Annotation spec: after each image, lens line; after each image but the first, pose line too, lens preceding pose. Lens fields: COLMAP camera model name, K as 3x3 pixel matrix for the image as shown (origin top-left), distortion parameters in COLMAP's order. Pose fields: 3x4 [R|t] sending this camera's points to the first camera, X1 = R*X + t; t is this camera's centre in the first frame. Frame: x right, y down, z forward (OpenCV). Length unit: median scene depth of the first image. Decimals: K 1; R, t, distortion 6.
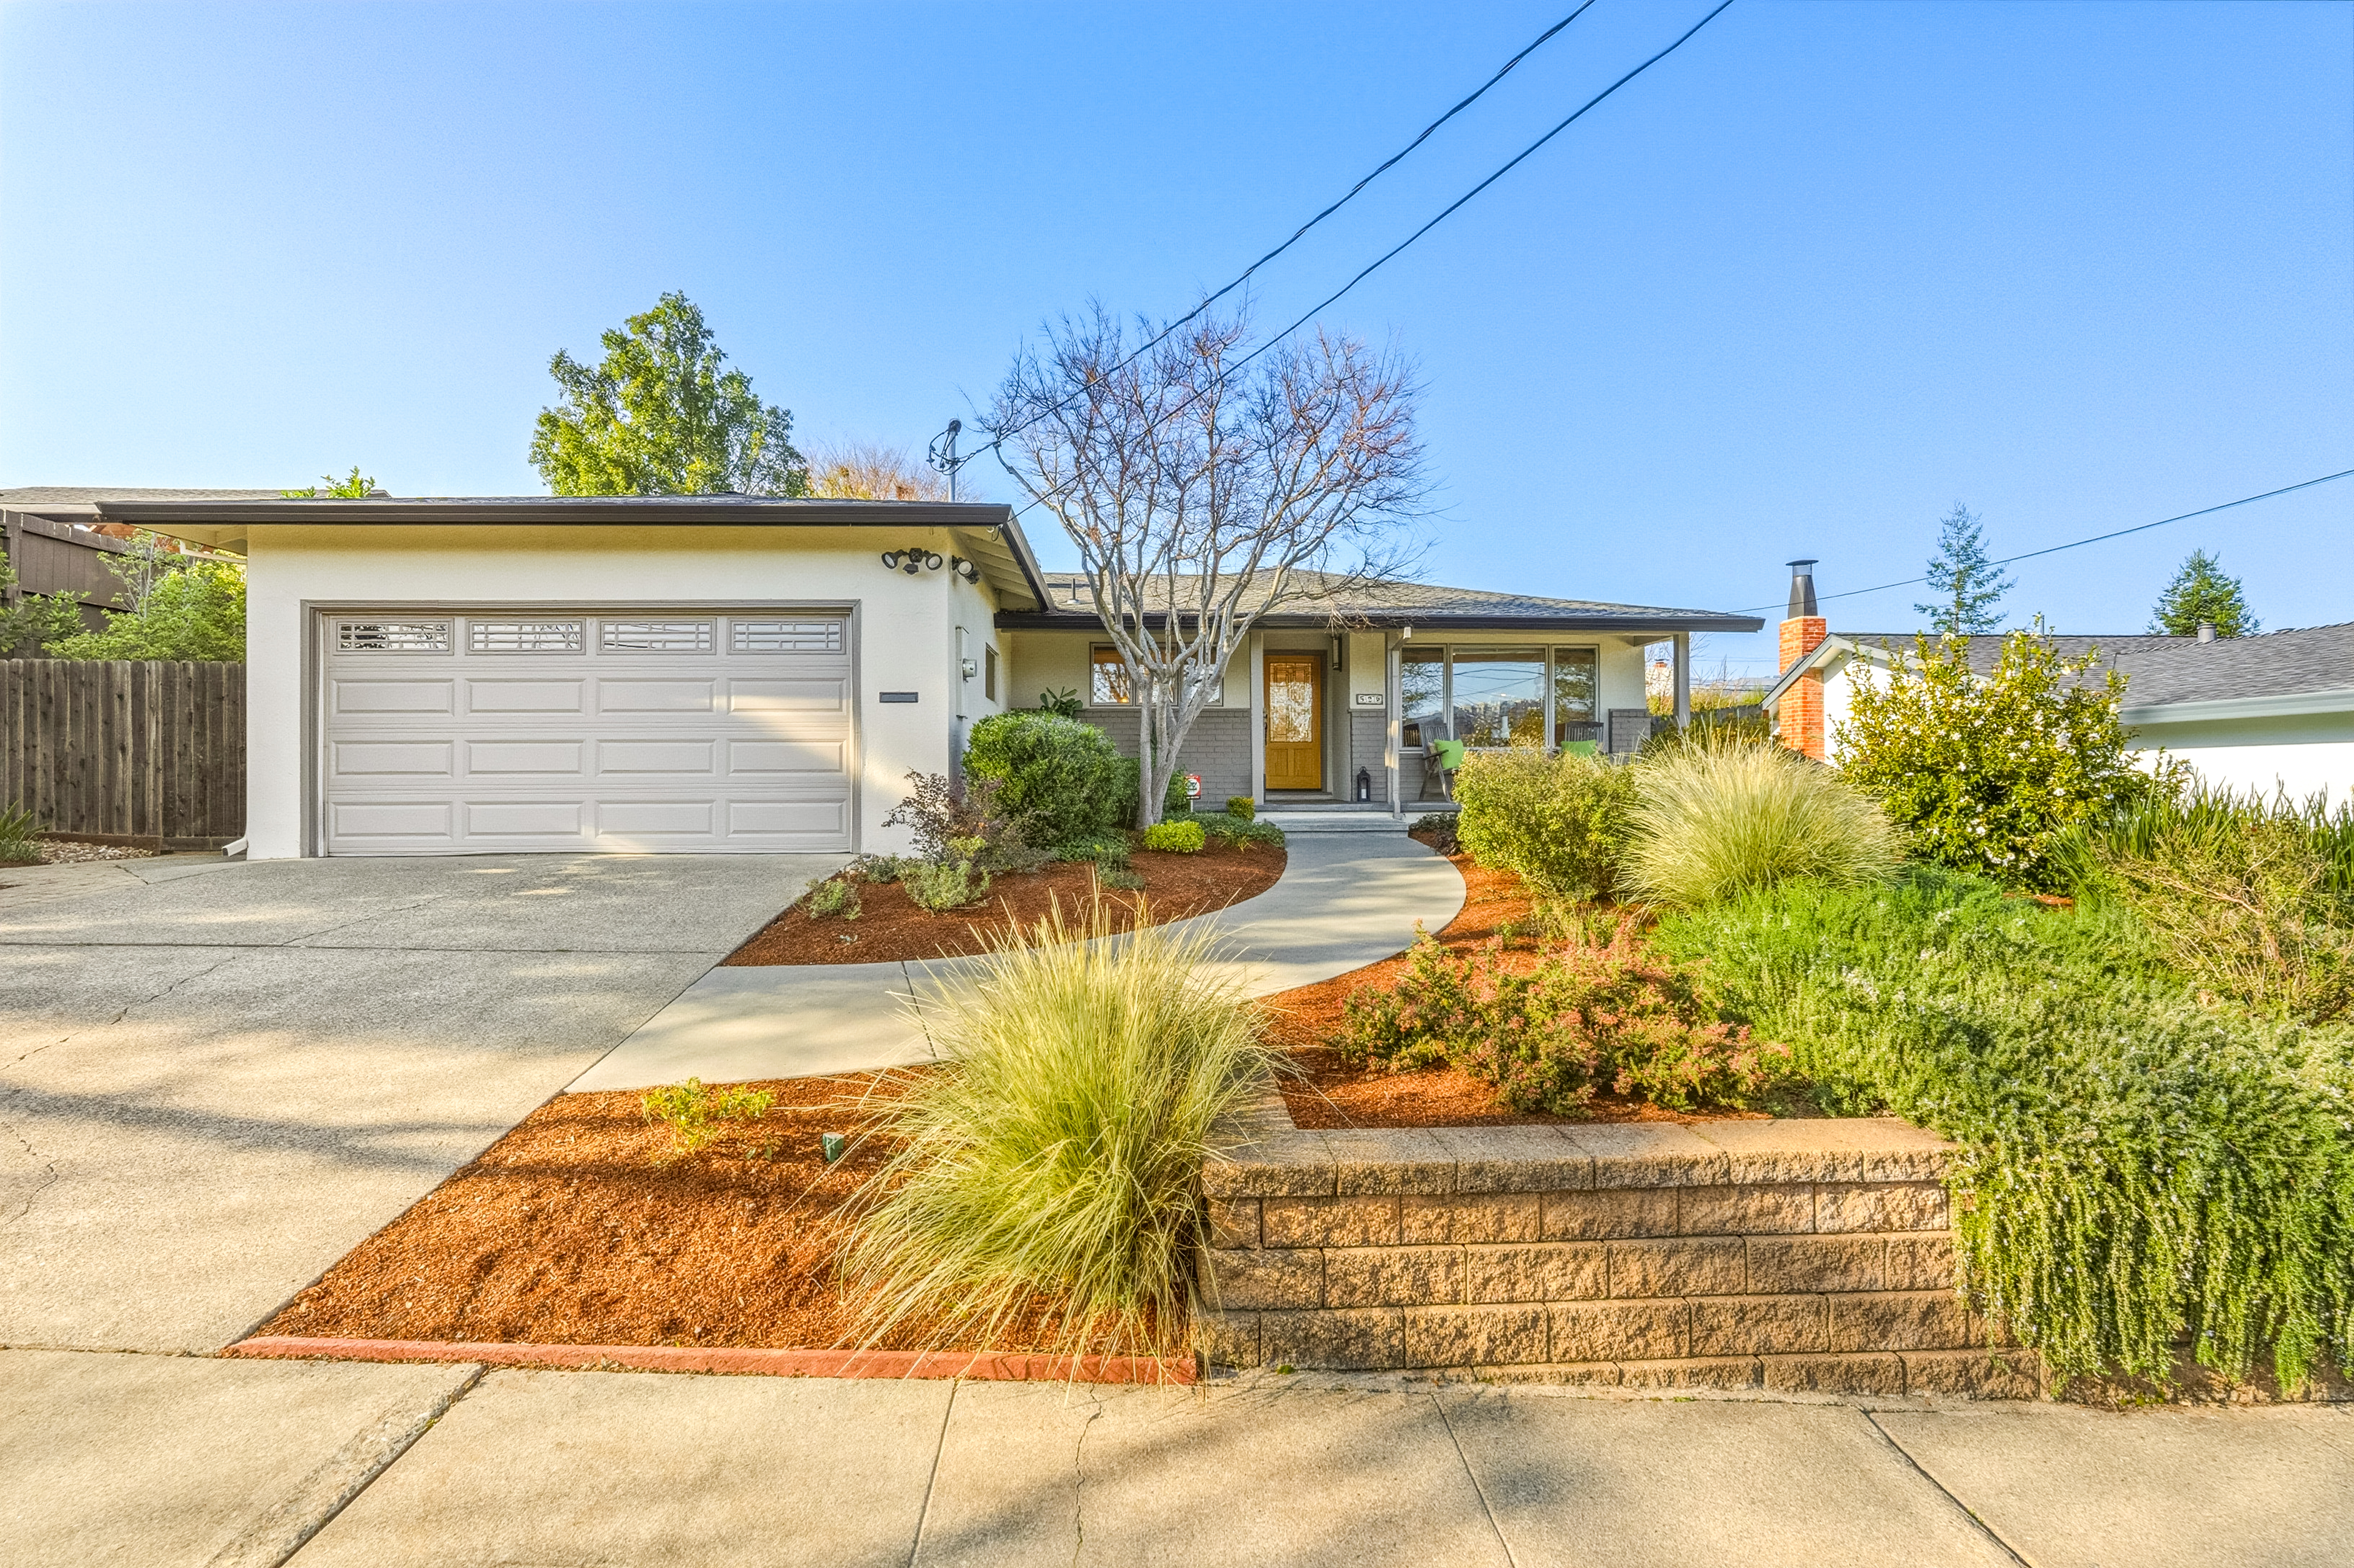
lens RADIAL K [[1048.2, 0, 1180.8], [0, 1048.2, 768.1], [0, 0, 1]] dist [-0.009525, 0.001804]
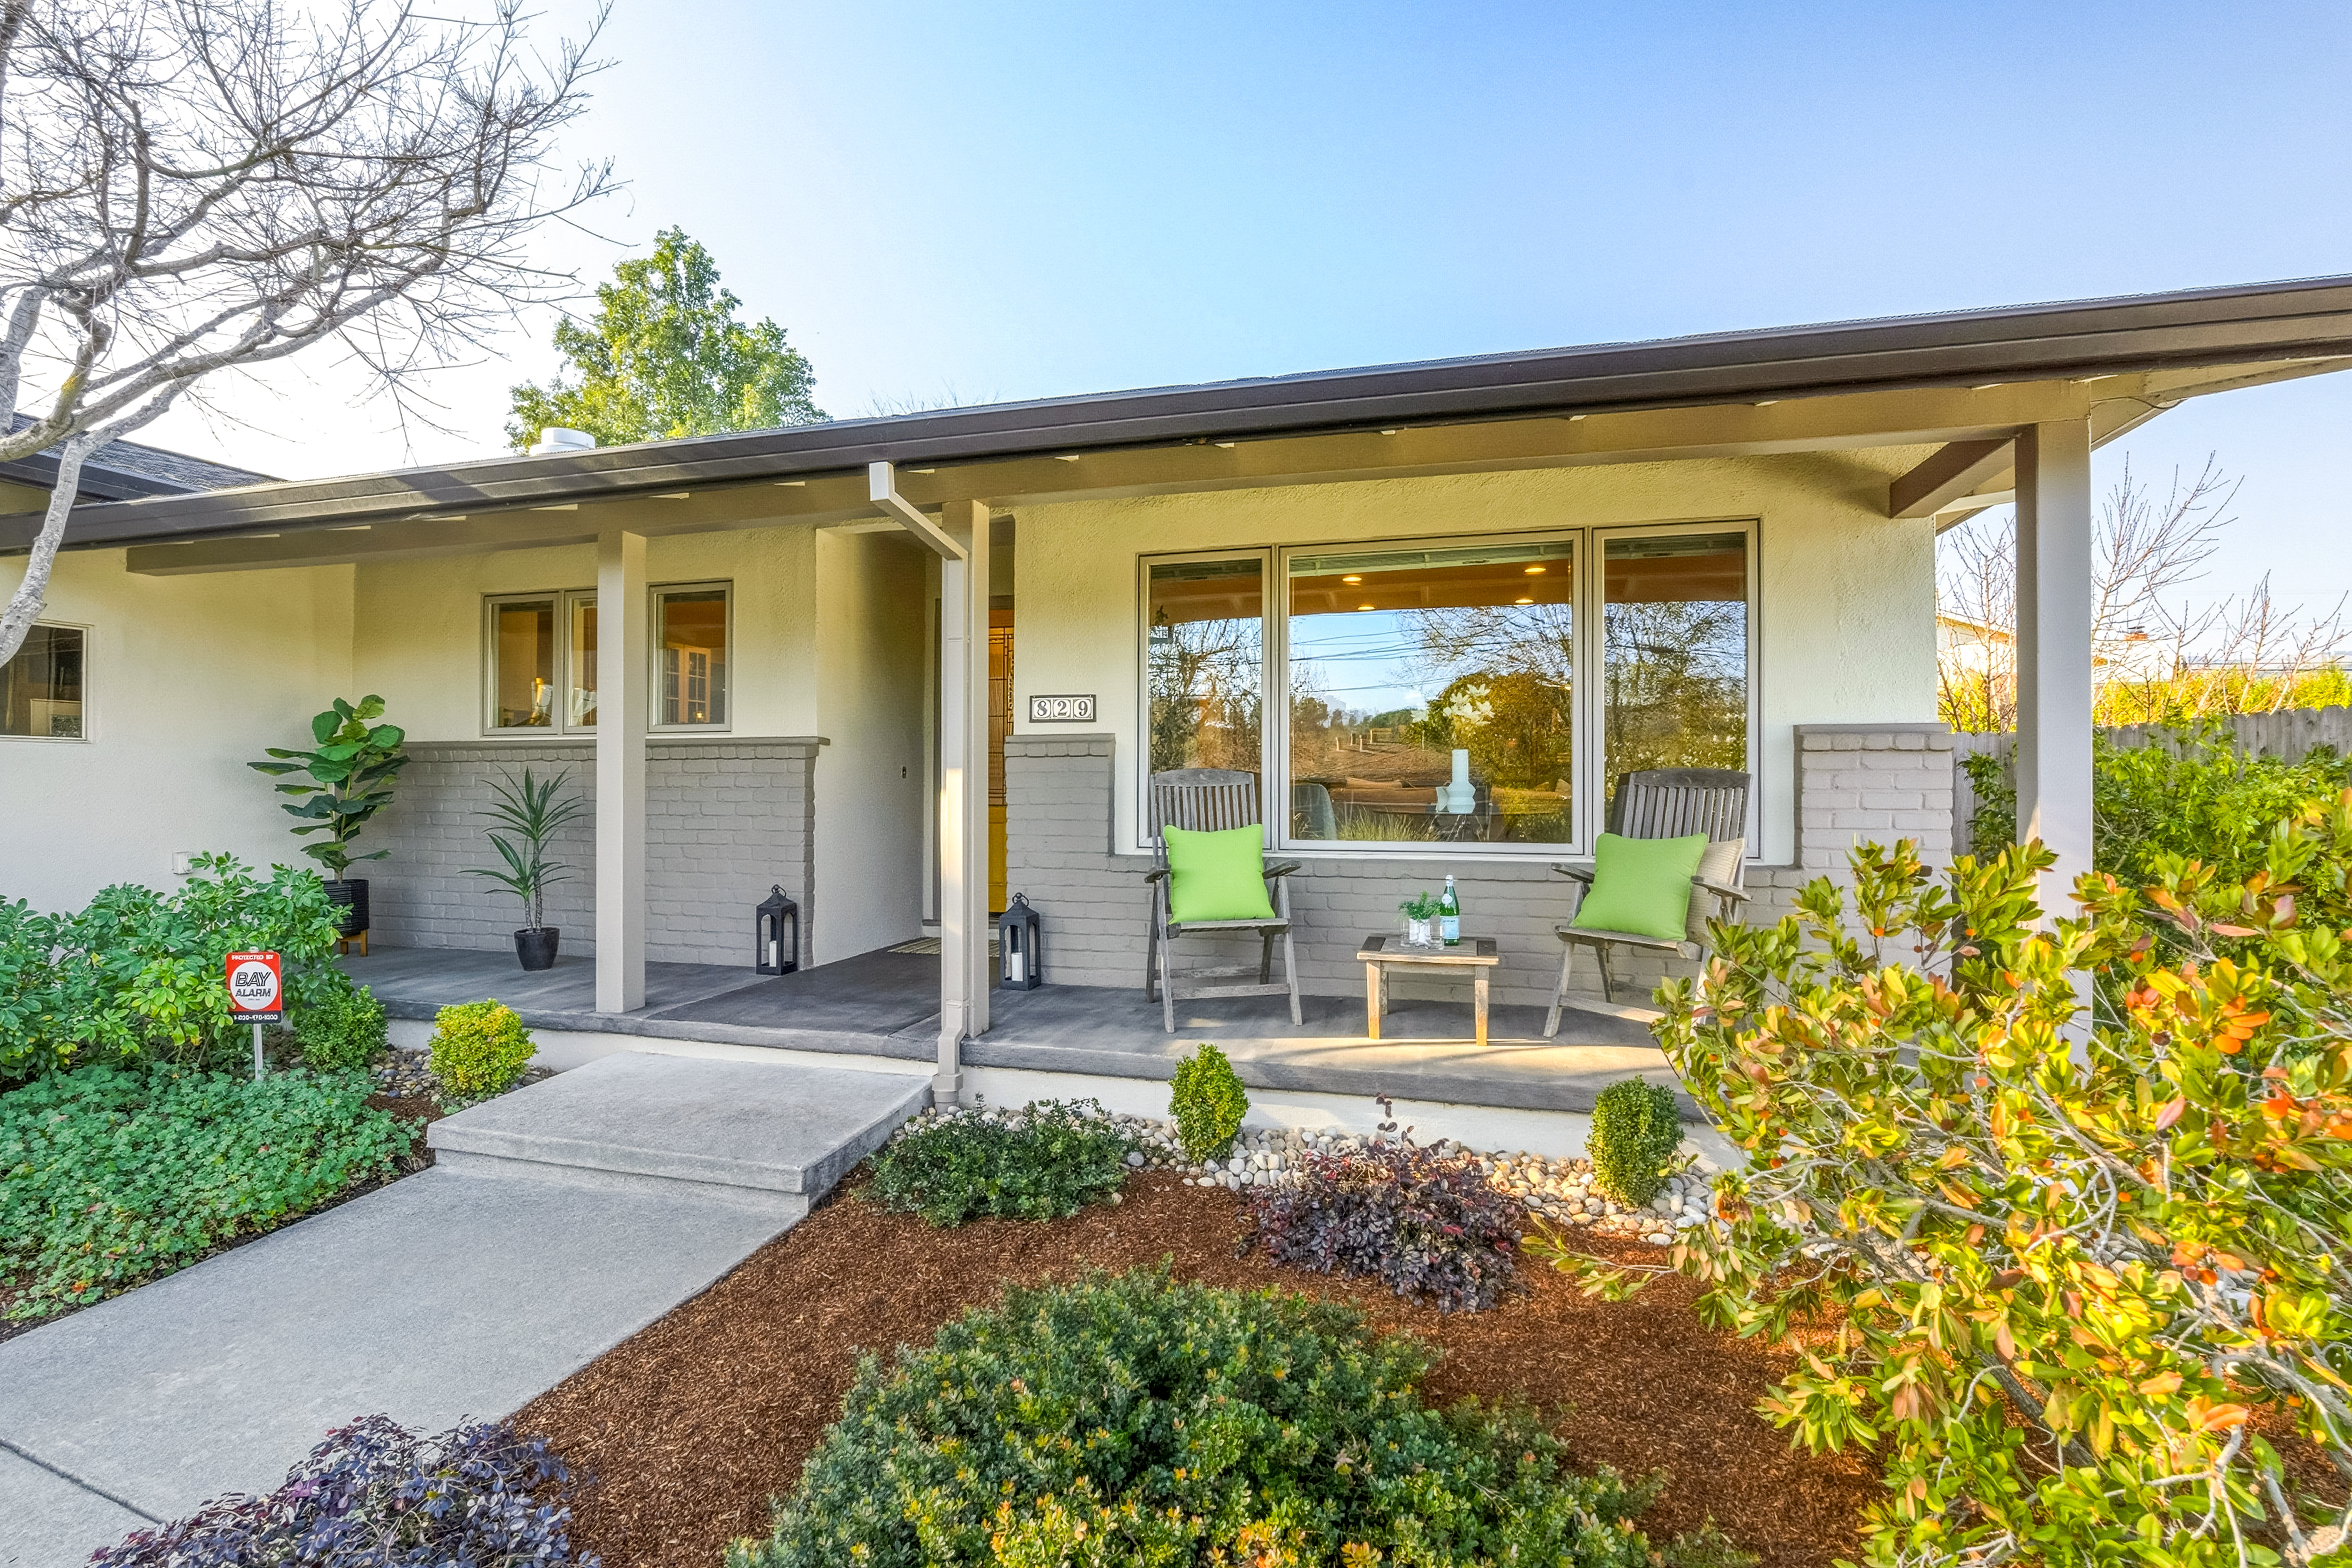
lens RADIAL K [[1037.3, 0, 1176.0], [0, 1037.3, 784.0], [0, 0, 1]] dist [-0.014226, 0.000586]
pose [[0.952013, 0.008154, -0.305948, 0.303349], [-0.003884, 0.999886, 0.014564, -0.040846], [0.306032, -0.012677, 0.951937, 0.613129]]
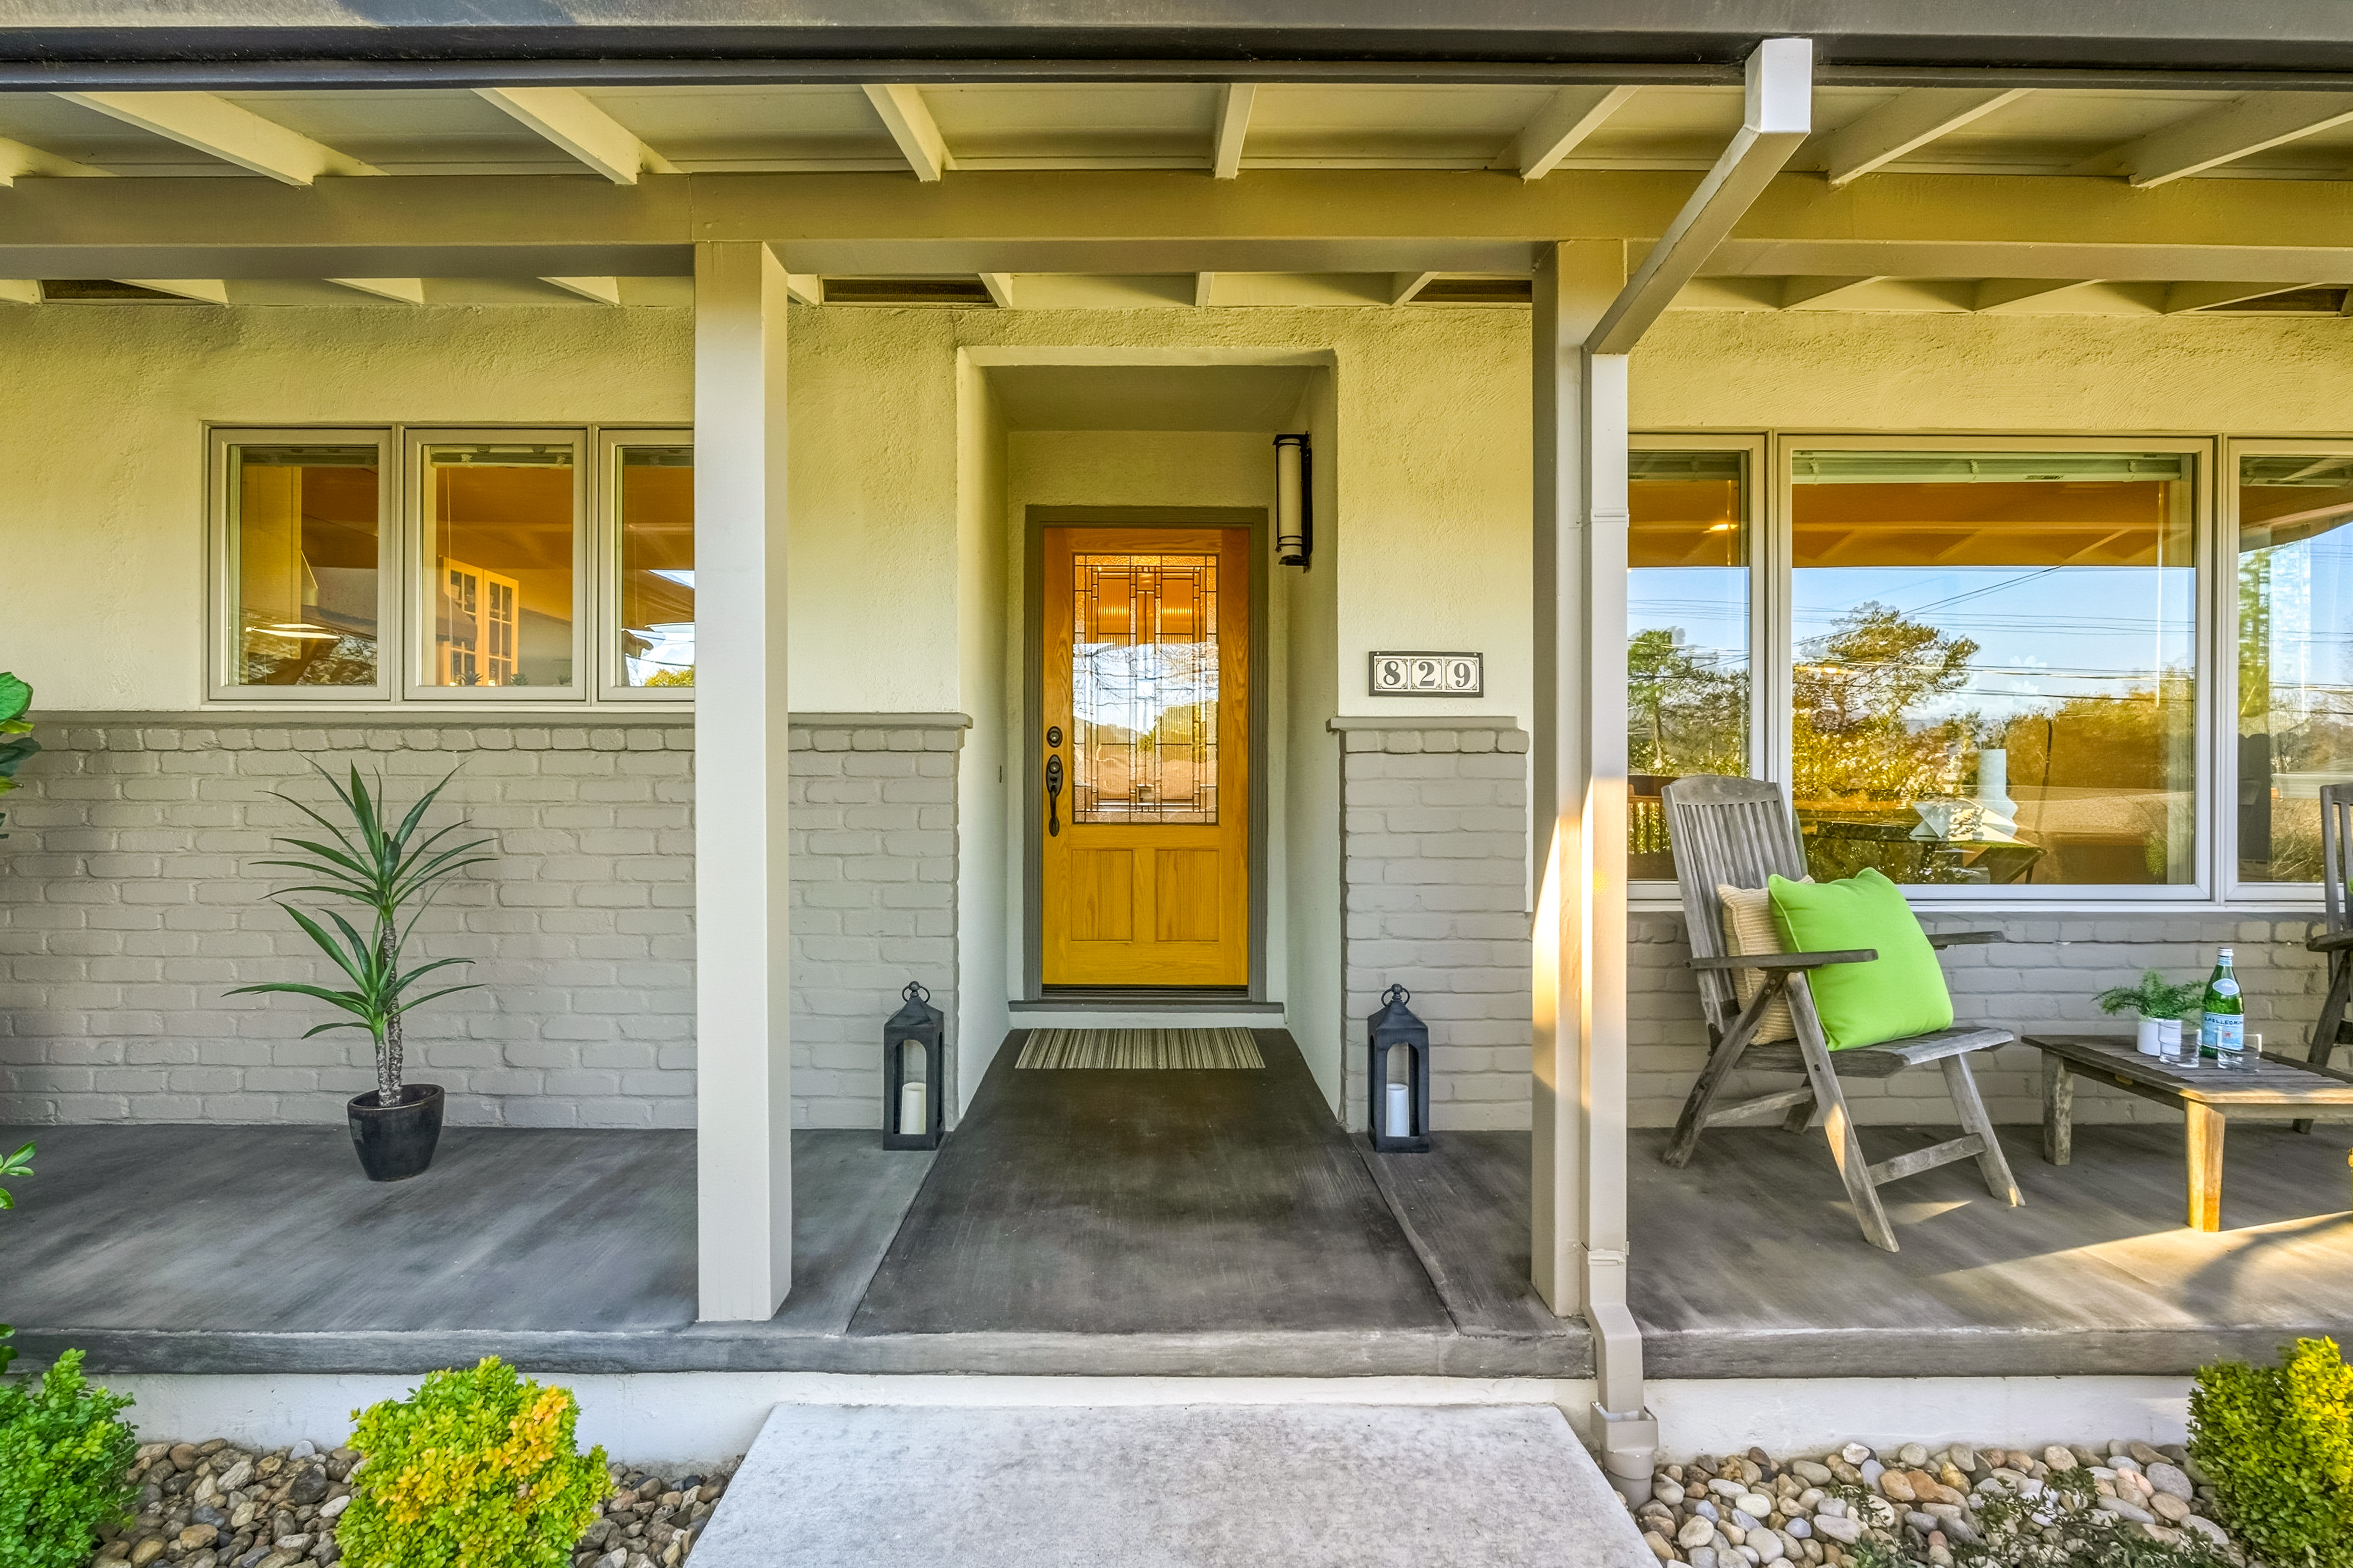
lens RADIAL K [[1065.3, 0, 1163.0], [0, 1065.3, 773.7], [0, 0, 1]] dist [-0.002801, -0.000117]
pose [[0.999220, 0.010834, -0.037973, 0.121445], [-0.010356, 0.999865, 0.012755, -0.042744], [0.038106, -0.012352, 0.999197, 0.708908]]
